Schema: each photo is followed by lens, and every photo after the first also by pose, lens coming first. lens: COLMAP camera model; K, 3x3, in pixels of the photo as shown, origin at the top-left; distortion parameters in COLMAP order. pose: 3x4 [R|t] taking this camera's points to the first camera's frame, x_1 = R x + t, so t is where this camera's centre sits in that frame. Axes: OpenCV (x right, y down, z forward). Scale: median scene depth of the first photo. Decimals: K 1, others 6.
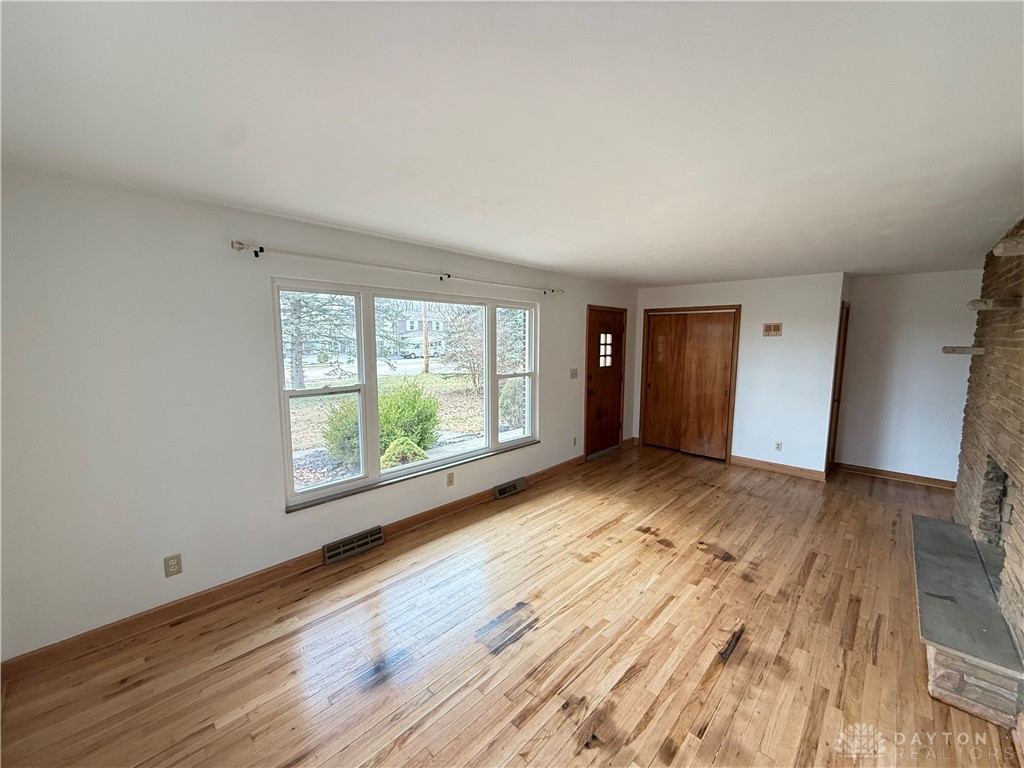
lens RADIAL K [[406.7, 0, 511.5], [0, 406.7, 388.9], [0, 0, 1]] dist [-0.000310, 0.000018]
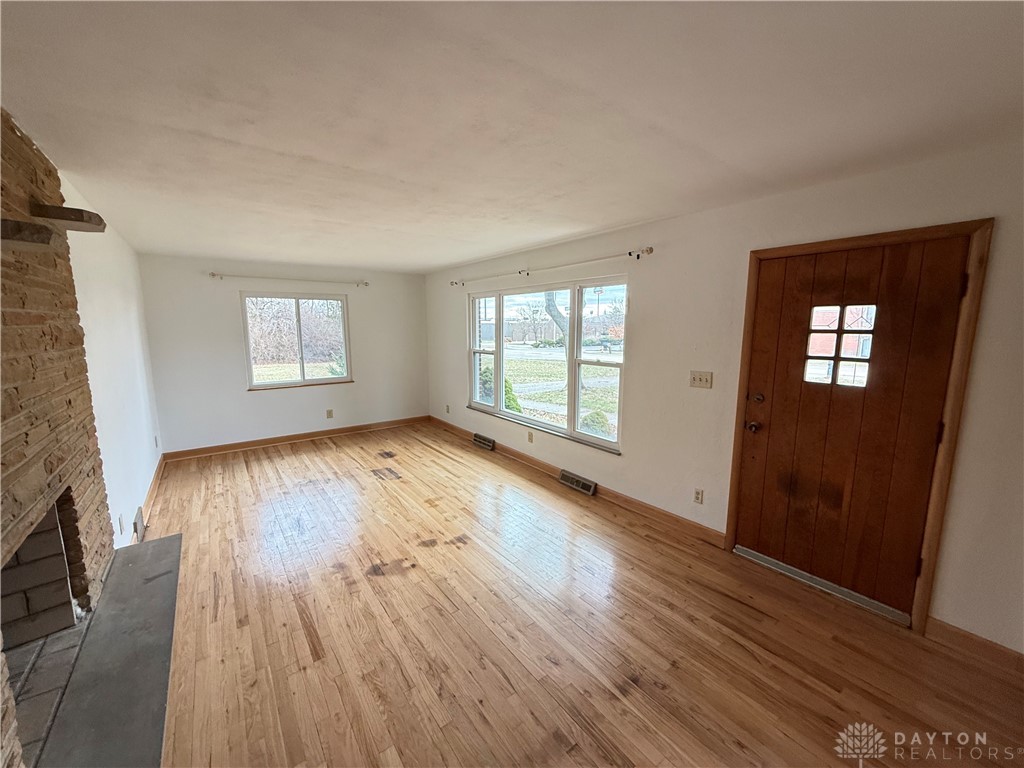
lens RADIAL K [[406.7, 0, 507.9], [0, 406.7, 389.4], [0, 0, 1]] dist [-0.000310, 0.000018]
pose [[-0.174746, 0.147302, -0.973533, 1.192830], [-0.123450, 0.977666, 0.170086, -0.137152], [0.976844, 0.149905, -0.152659, 1.266638]]
